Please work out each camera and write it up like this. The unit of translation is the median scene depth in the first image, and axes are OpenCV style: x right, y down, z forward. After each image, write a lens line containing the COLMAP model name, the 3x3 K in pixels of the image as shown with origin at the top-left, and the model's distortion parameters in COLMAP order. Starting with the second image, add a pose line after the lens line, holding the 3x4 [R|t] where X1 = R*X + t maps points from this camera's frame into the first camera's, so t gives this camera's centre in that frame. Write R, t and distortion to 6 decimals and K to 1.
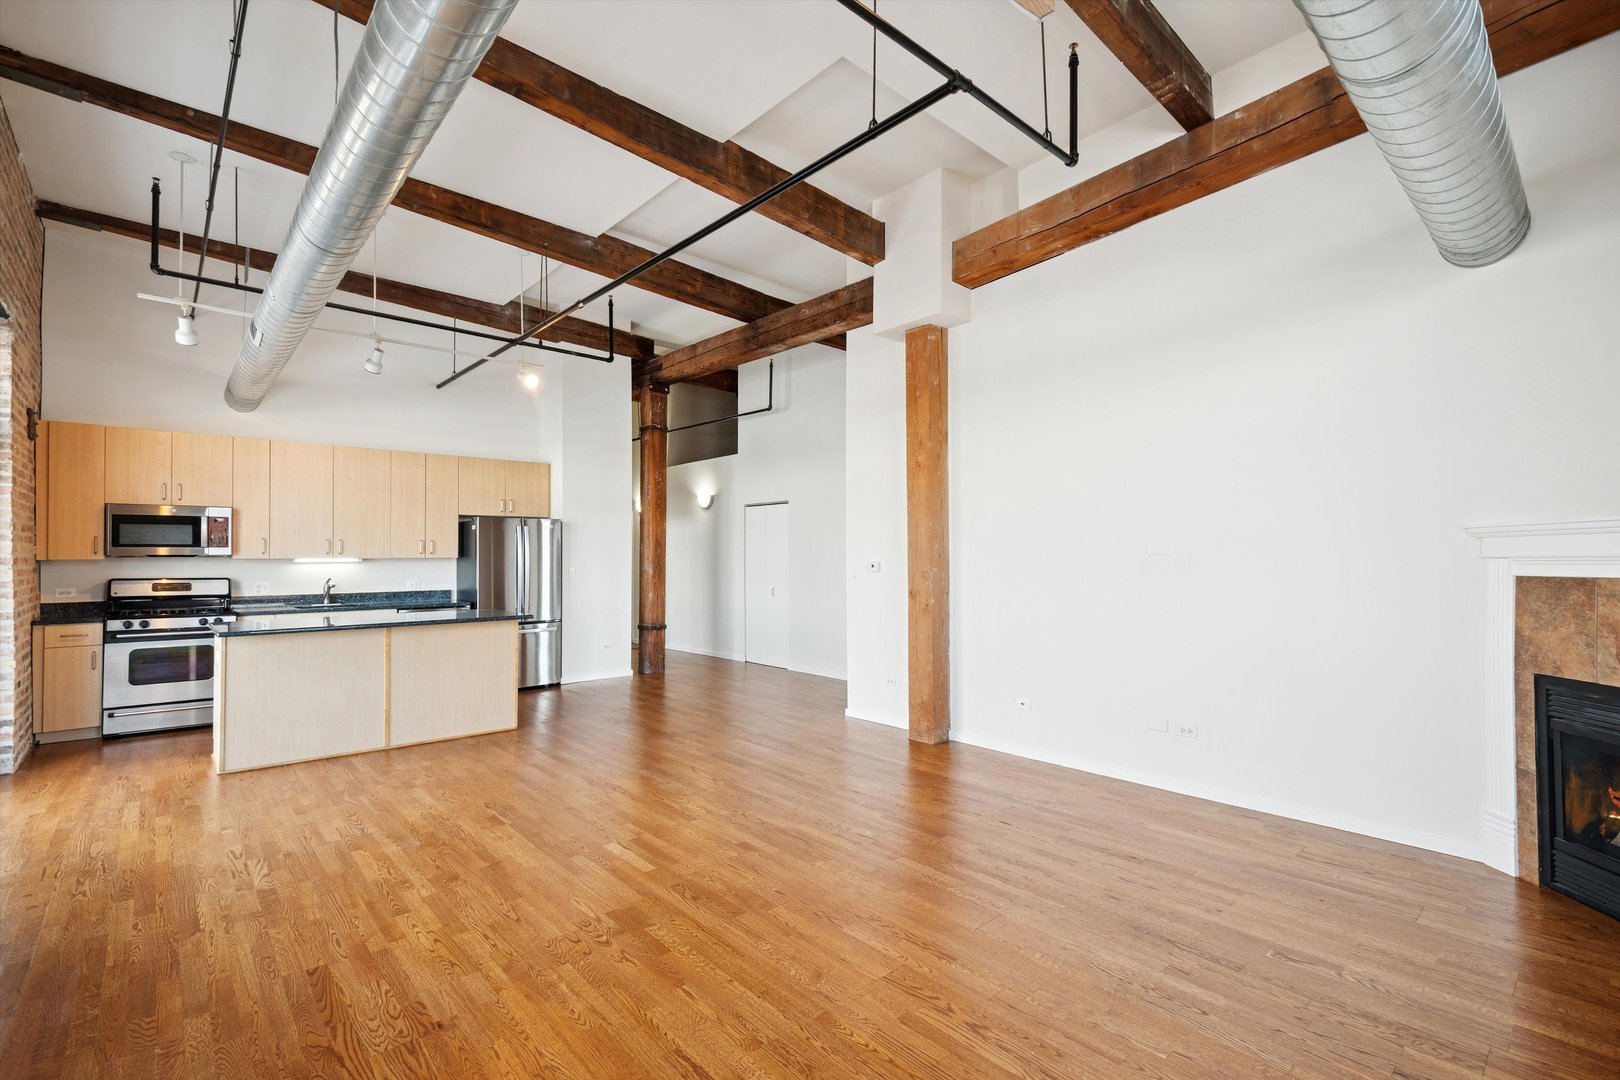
lens RADIAL K [[730.5, 0, 802.3], [0, 730.5, 549.6], [0, 0, 1]] dist [0.014043, -0.005272]
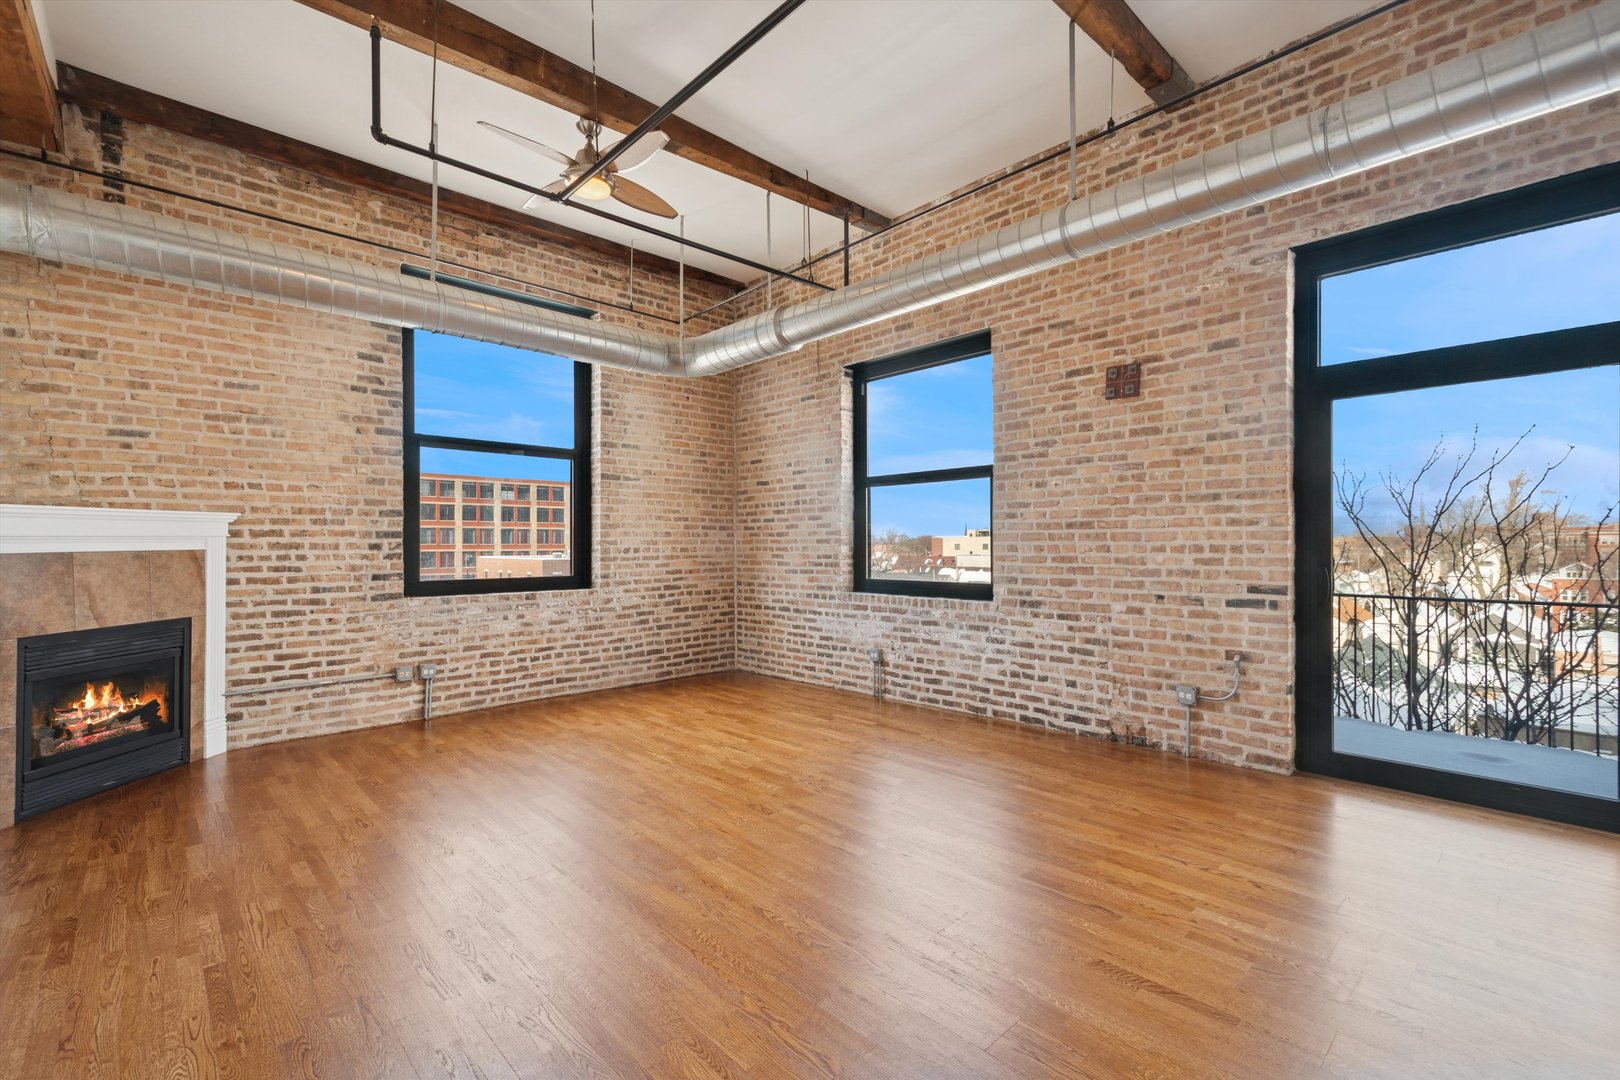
lens RADIAL K [[713.1, 0, 811.8], [0, 713.1, 540.9], [0, 0, 1]] dist [0.015785, -0.005955]
pose [[-0.999411, 0.009194, -0.033060, -0.104148], [0.009567, 0.999892, -0.011133, 0.020167], [0.032954, -0.011442, -0.999391, 1.089743]]
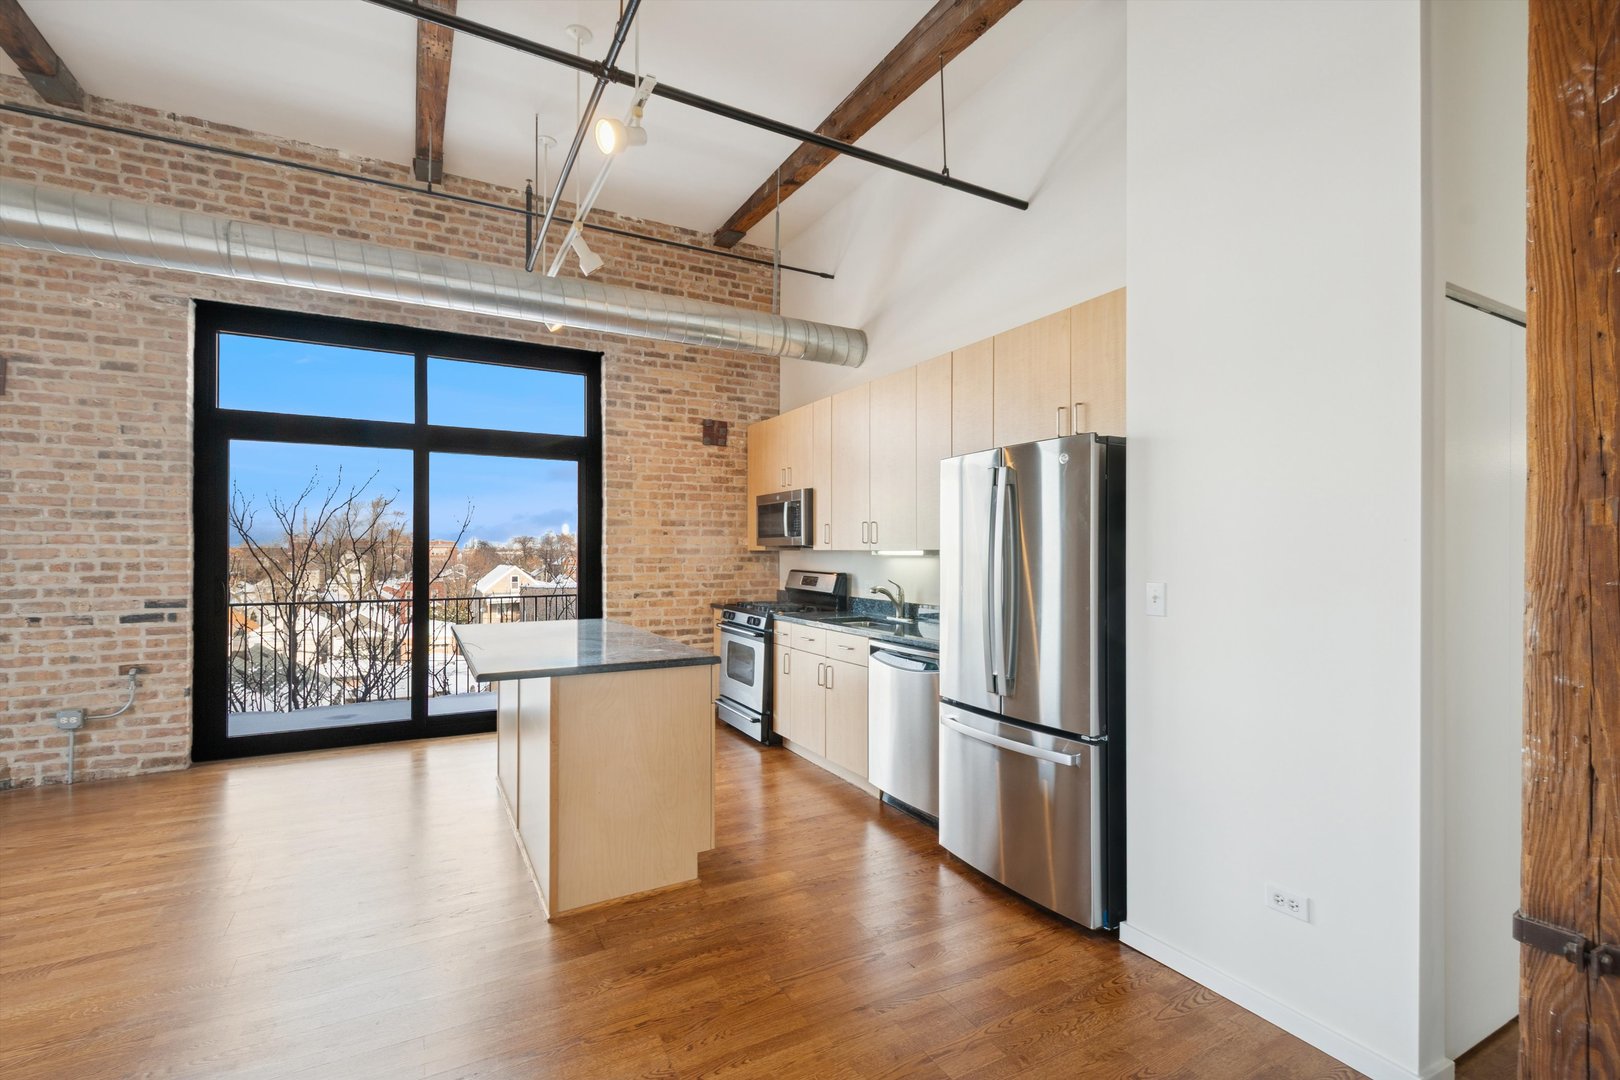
lens RADIAL K [[713.1, 0, 801.7], [0, 713.1, 551.2], [0, 0, 1]] dist [0.015785, -0.005955]
pose [[-0.225500, 0.003633, -0.974236, 0.011847], [0.007710, 0.999968, 0.001945, 0.012705], [0.974213, -0.007073, -0.225521, 1.223829]]
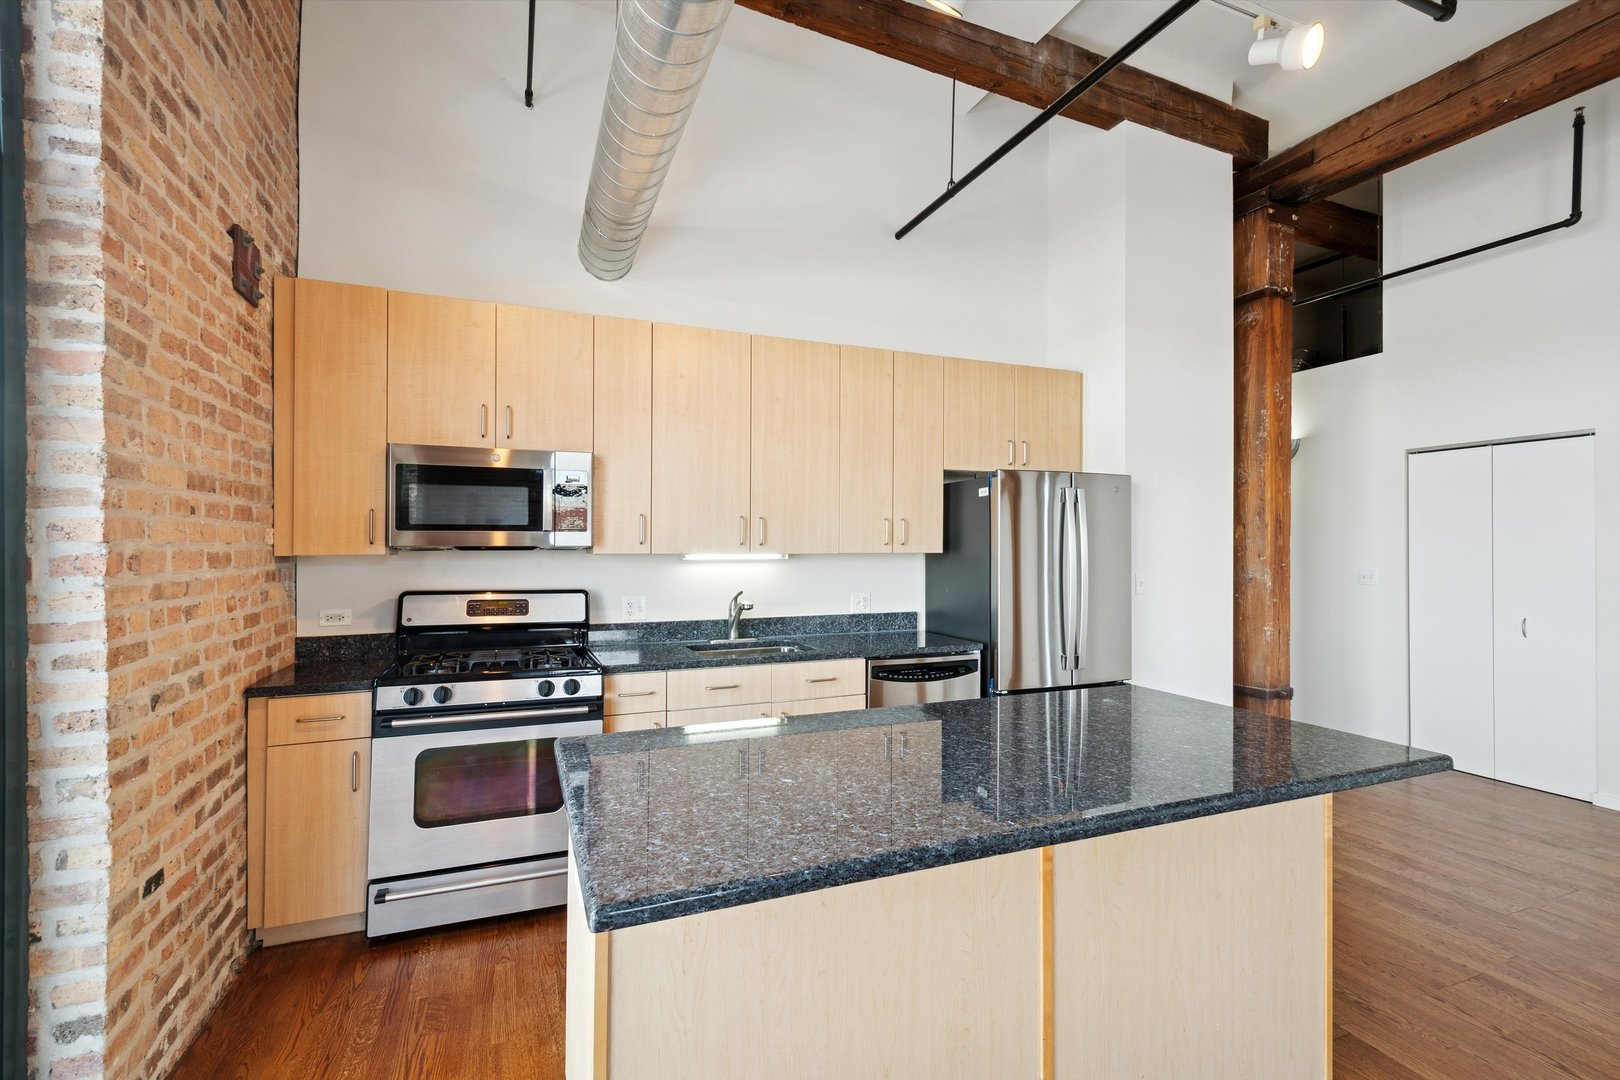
lens RADIAL K [[730.5, 0, 781.3], [0, 730.5, 539.6], [0, 0, 1]] dist [0.014043, -0.005272]
pose [[0.929009, -0.000690, -0.370057, -0.491915], [0.000131, 0.999999, -0.001534, 0.003468], [0.370057, 0.001377, 0.929008, 0.609636]]
